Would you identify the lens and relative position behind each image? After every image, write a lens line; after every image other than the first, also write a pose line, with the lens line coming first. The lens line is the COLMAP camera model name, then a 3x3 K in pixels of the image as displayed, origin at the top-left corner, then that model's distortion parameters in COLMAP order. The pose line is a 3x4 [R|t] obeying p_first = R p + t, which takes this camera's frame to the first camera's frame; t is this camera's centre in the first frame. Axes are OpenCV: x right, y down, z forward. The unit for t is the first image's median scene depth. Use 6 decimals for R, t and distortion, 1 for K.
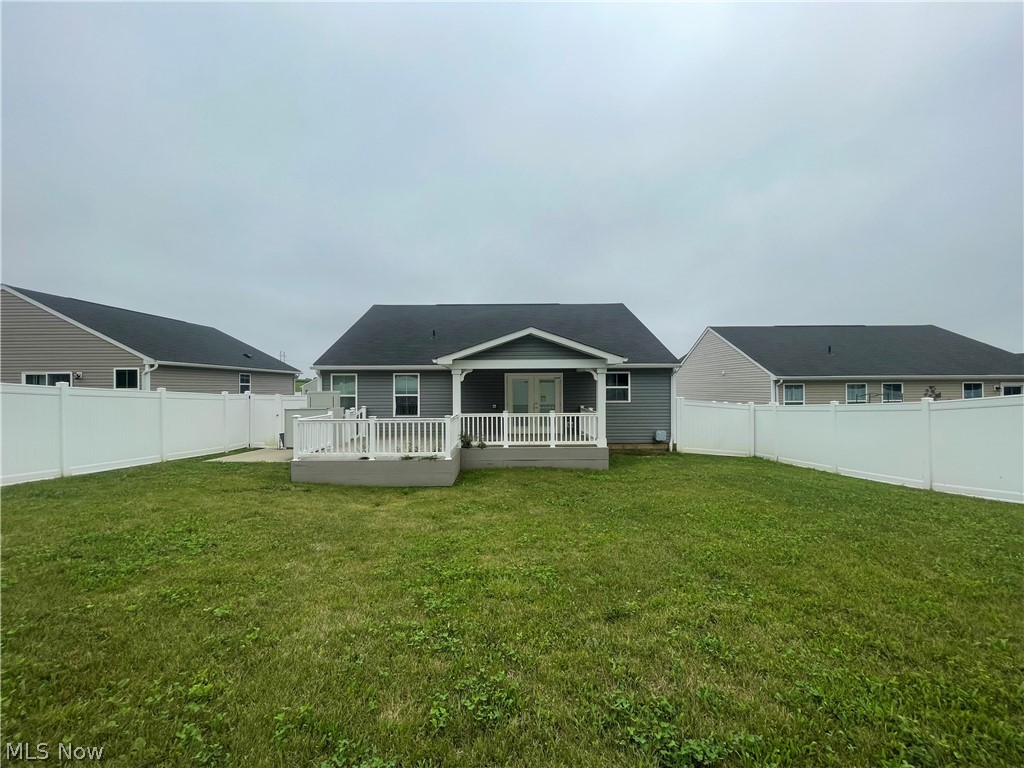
lens RADIAL K [[412.5, 0, 508.5], [0, 412.5, 382.7], [0, 0, 1]] dist [0.000179, -0.001073]
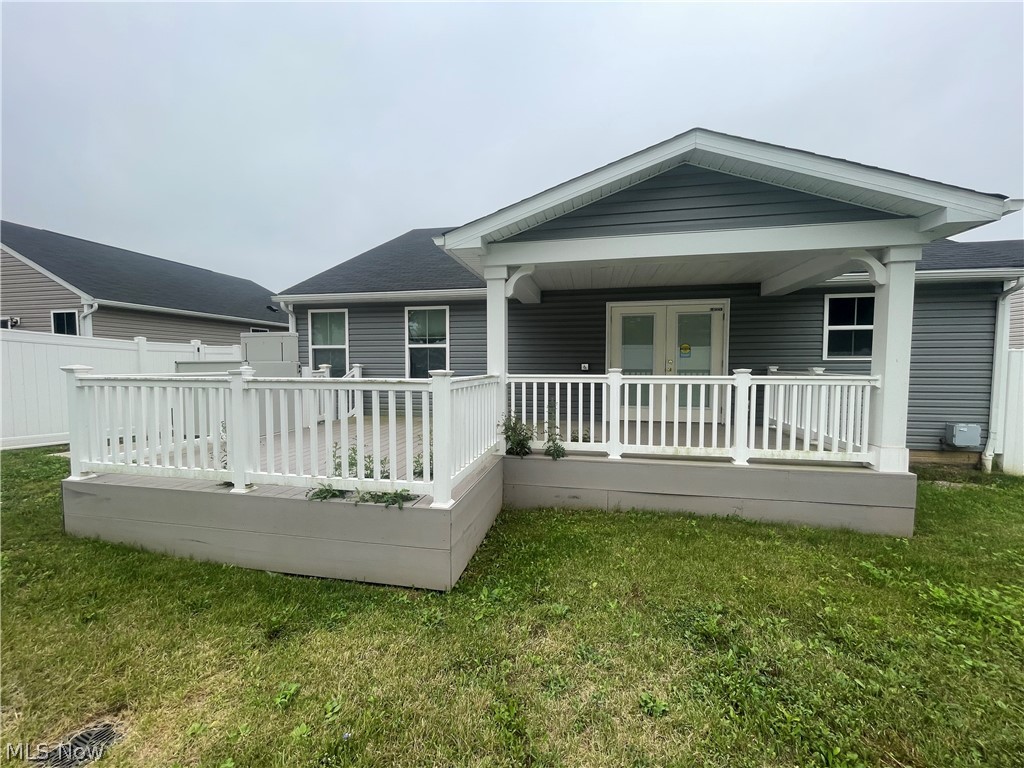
lens RADIAL K [[412.5, 0, 509.5], [0, 412.5, 382.6], [0, 0, 1]] dist [0.000179, -0.001073]
pose [[0.979007, 0.015339, -0.203247, -0.023904], [-0.003458, 0.998271, 0.058681, 0.054646], [0.203796, -0.056746, 0.977367, 0.539876]]
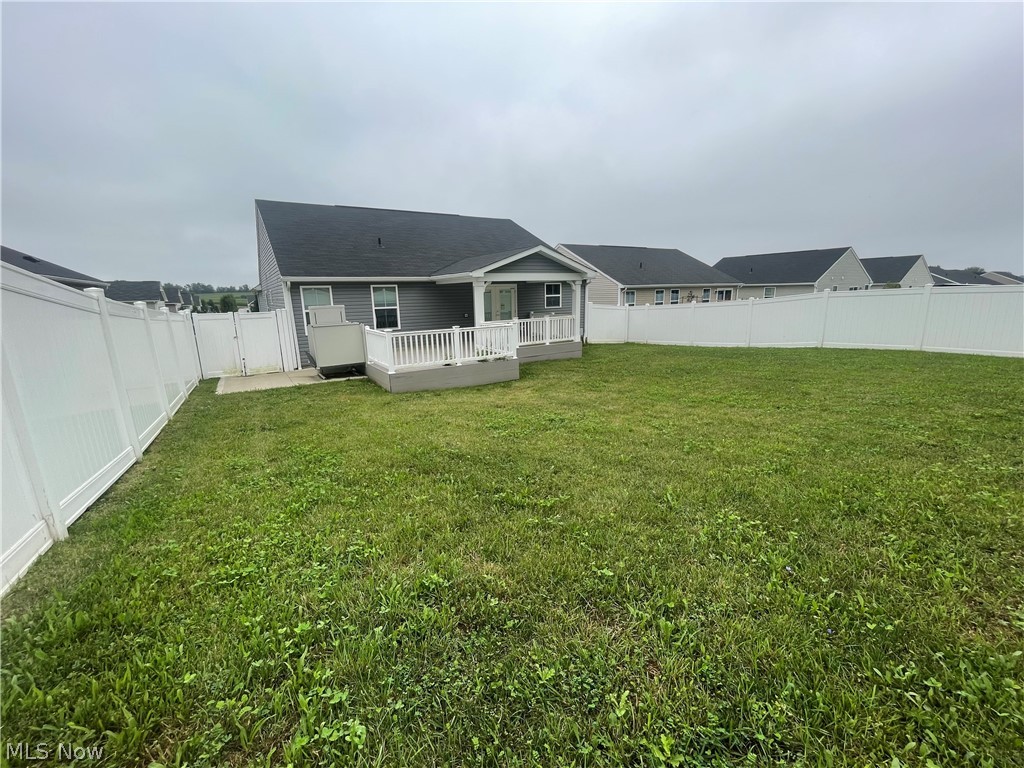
lens RADIAL K [[412.5, 0, 505.0], [0, 412.5, 387.5], [0, 0, 1]] dist [0.000179, -0.001073]
pose [[0.848519, -0.133714, 0.511992, -0.622382], [0.014087, 0.972913, 0.230743, -0.009490], [-0.528977, -0.188577, 0.827419, -0.011435]]
